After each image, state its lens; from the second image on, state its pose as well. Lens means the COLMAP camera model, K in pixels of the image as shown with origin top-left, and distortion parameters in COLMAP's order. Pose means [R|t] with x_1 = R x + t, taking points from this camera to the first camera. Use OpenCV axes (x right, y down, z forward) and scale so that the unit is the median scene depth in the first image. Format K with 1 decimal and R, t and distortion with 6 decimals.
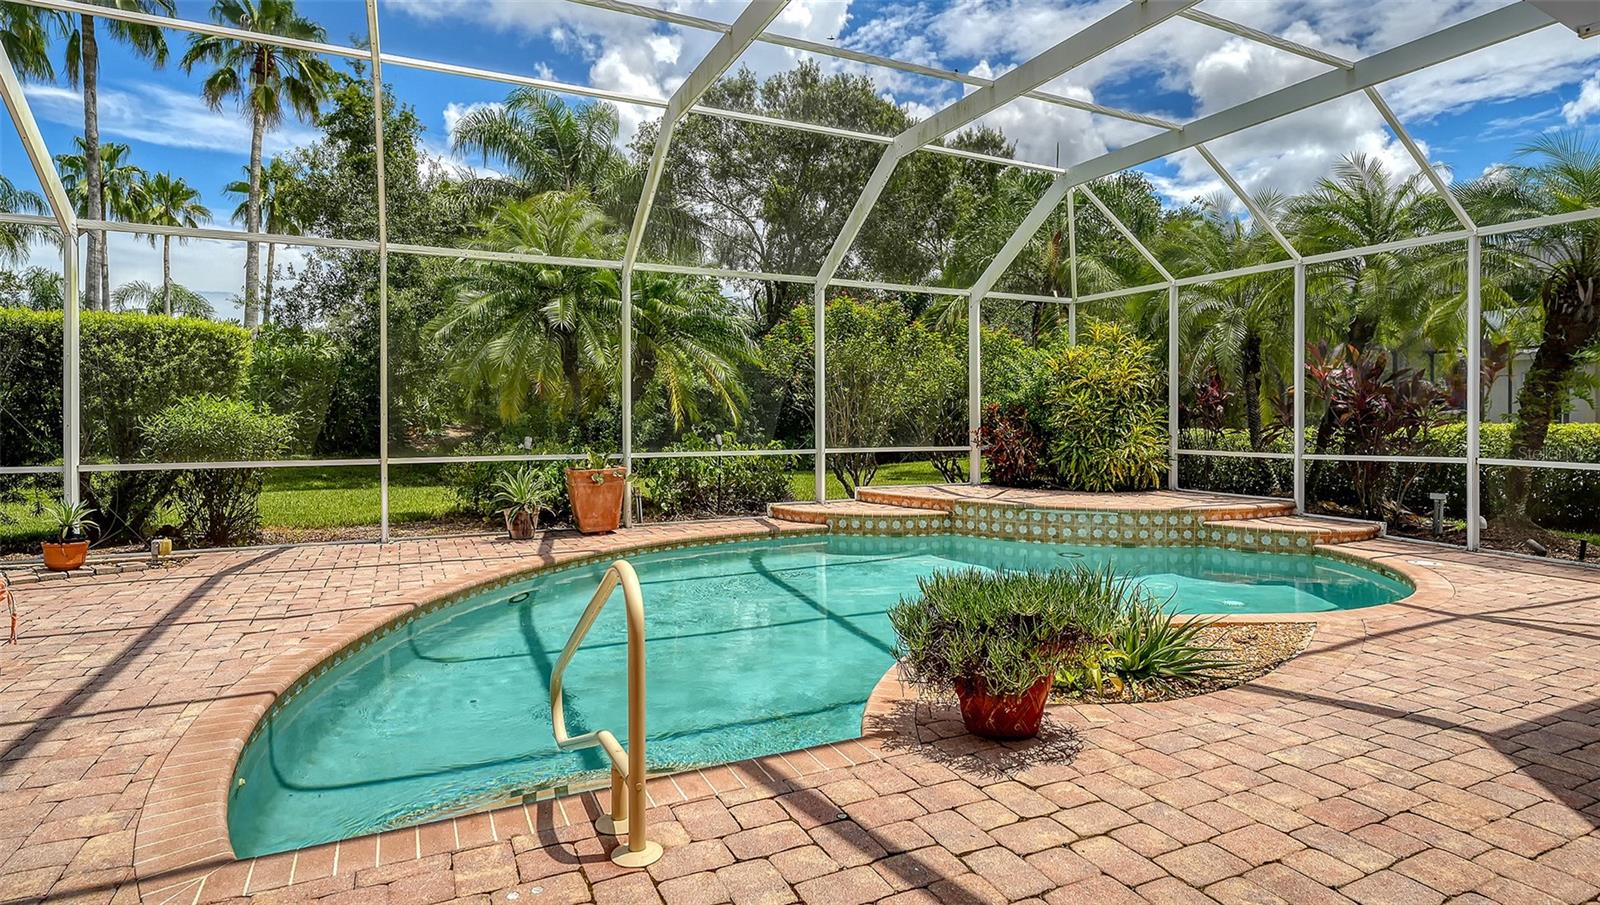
lens RADIAL K [[818.5, 0, 784.8], [0, 818.5, 400.9], [0, 0, 1]] dist [0.004589, 0.000167]
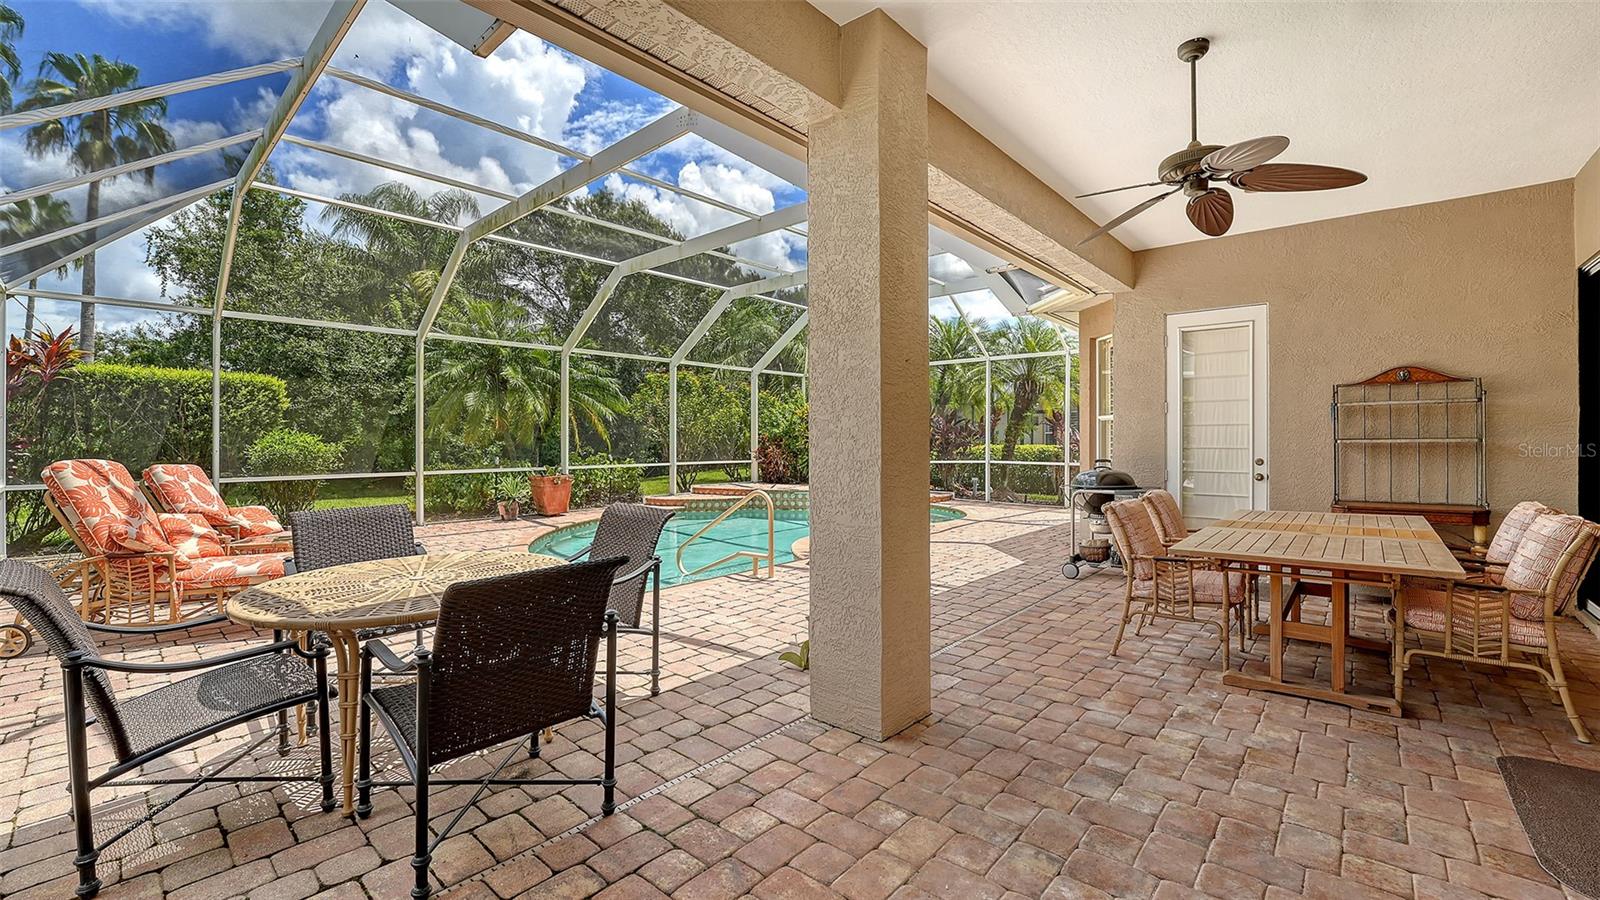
lens RADIAL K [[651.6, 0, 802.5], [0, 651.6, 443.6], [0, 0, 1]] dist [-0.002105, -0.000249]
pose [[0.916958, -0.004608, 0.398957, -0.243366], [-0.003619, 0.999796, 0.019865, -0.006714], [-0.398968, -0.019659, 0.916754, -0.312231]]
